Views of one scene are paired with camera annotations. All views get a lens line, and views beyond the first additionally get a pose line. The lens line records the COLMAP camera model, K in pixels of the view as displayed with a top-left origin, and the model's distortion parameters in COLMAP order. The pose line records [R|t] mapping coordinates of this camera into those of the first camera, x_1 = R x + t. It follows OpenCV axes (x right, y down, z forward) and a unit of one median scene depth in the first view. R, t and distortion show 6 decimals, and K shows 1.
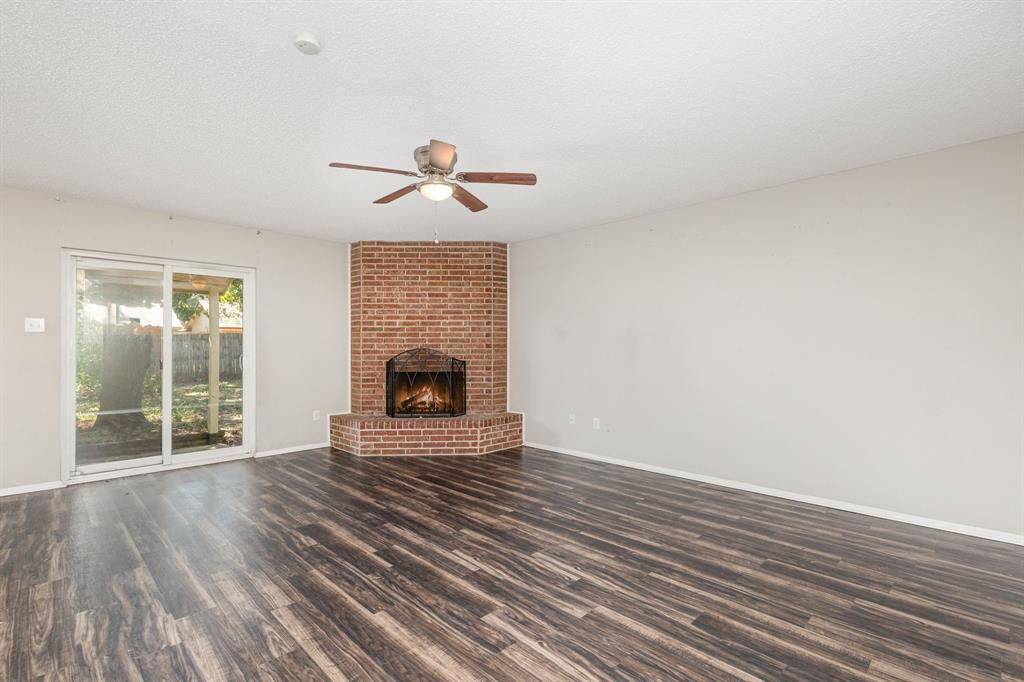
lens RADIAL K [[471.9, 0, 510.0], [0, 471.9, 344.8], [0, 0, 1]] dist [0.003630, -0.000494]
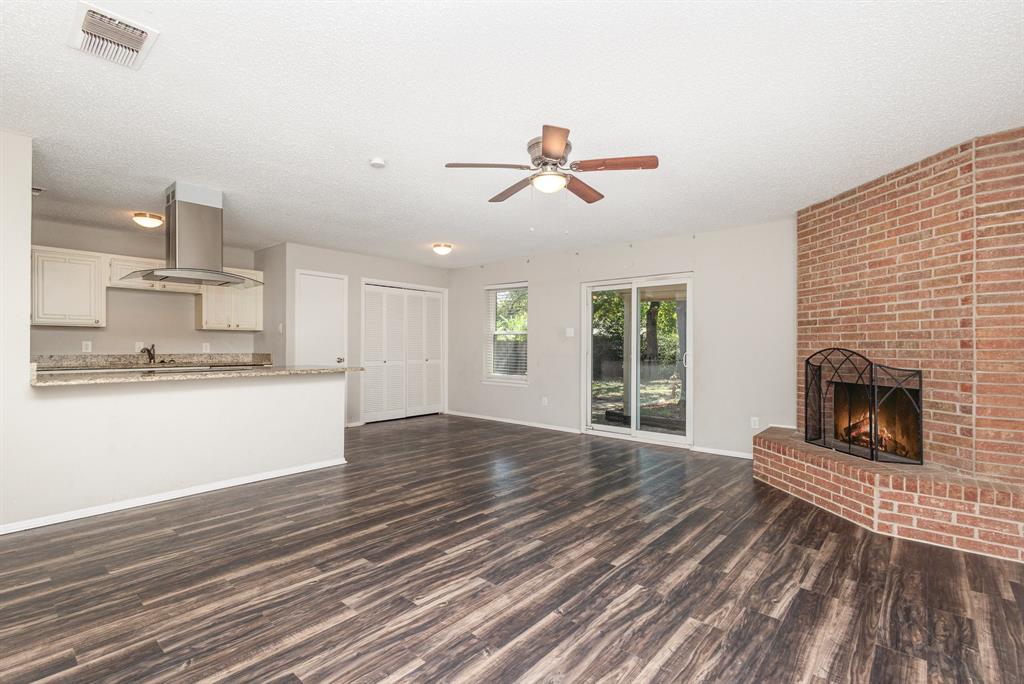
lens RADIAL K [[471.9, 0, 510.0], [0, 471.9, 345.8], [0, 0, 1]] dist [0.003630, -0.000494]
pose [[0.065432, -0.000069, -0.997857, 0.484729], [0.000282, 1.000000, -0.000051, 0.004382], [0.997857, -0.000278, 0.065432, 0.517837]]
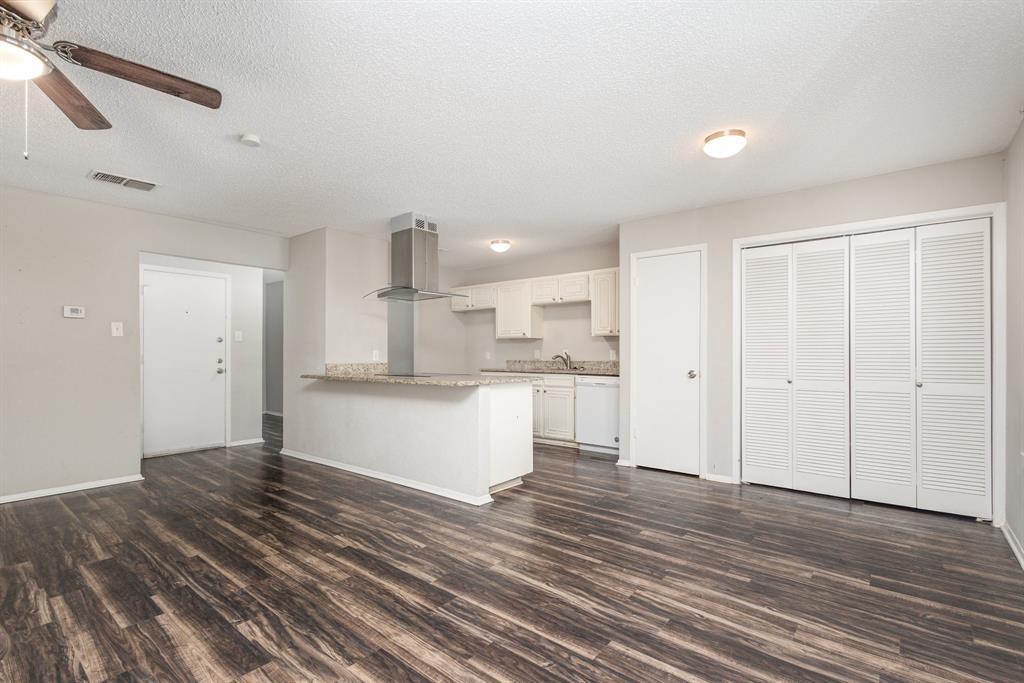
lens RADIAL K [[477.9, 0, 508.8], [0, 477.9, 354.9], [0, 0, 1]] dist [0.003273, -0.000580]
pose [[-0.995479, 0.002213, -0.094955, -0.410358], [0.001969, 0.999995, 0.002668, 0.005042], [0.094961, 0.002469, -0.995478, 0.963287]]
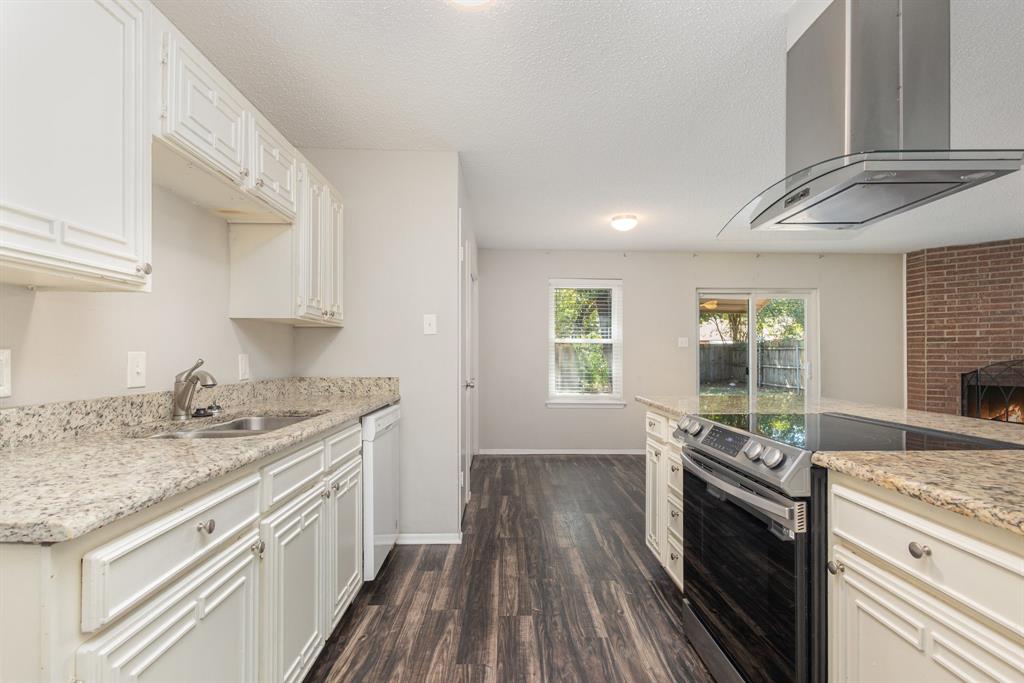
lens RADIAL K [[477.9, 0, 508.8], [0, 477.9, 354.9], [0, 0, 1]] dist [0.003273, -0.000580]
pose [[0.719576, -0.000907, -0.694413, -0.272523], [-0.004915, 0.999967, -0.006400, 0.009491], [0.694396, 0.008019, 0.719548, -0.334923]]
